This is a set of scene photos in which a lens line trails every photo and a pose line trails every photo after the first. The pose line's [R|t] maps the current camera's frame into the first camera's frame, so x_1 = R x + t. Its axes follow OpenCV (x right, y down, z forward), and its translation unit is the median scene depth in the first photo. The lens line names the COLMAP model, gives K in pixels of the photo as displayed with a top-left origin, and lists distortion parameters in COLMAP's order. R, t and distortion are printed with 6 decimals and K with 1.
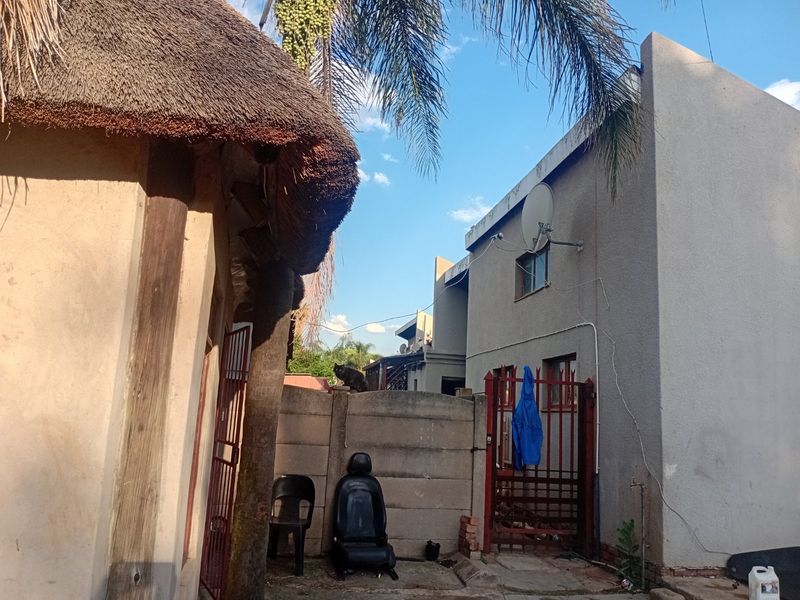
lens RADIAL K [[615.0, 0, 400.0], [0, 615.0, 300.0], [0, 0, 1]] dist [0.092257, -0.165625]
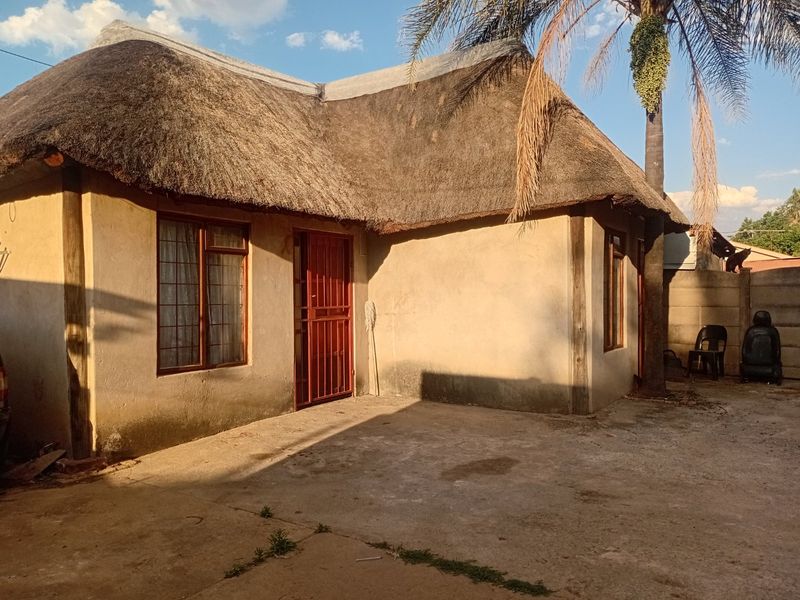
lens RADIAL K [[623.3, 0, 400.0], [0, 623.3, 300.0], [0, 0, 1]] dist [0.085179, -0.172775]
pose [[0.688064, -0.051046, -0.723852, 0.432531], [0.171089, 0.980813, 0.093463, -0.066436], [0.705192, -0.188152, 0.683595, -0.632327]]
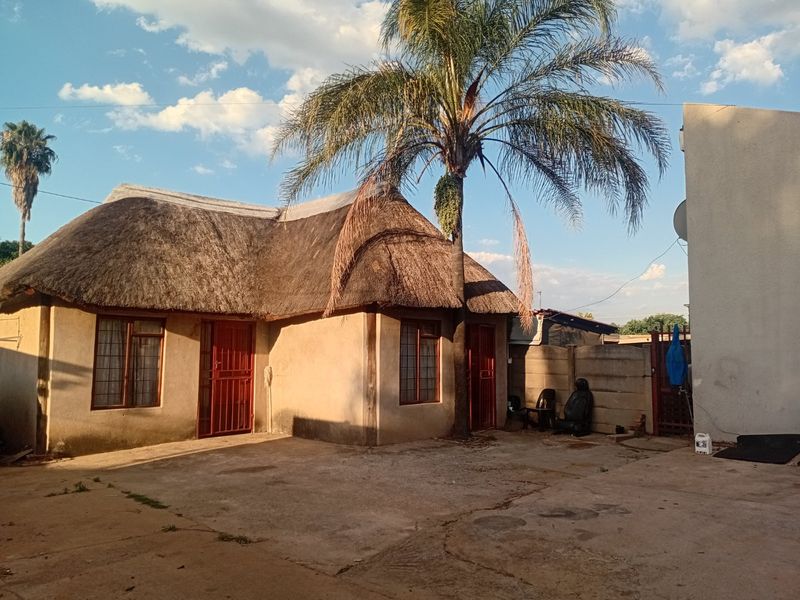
lens RADIAL K [[615.0, 0, 400.0], [0, 615.0, 300.0], [0, 0, 1]] dist [0.092257, -0.165625]
pose [[0.551359, -0.121669, -0.825348, 1.230279], [0.171277, 0.984743, -0.030748, -0.025768], [0.816497, -0.124410, 0.563786, -0.493072]]
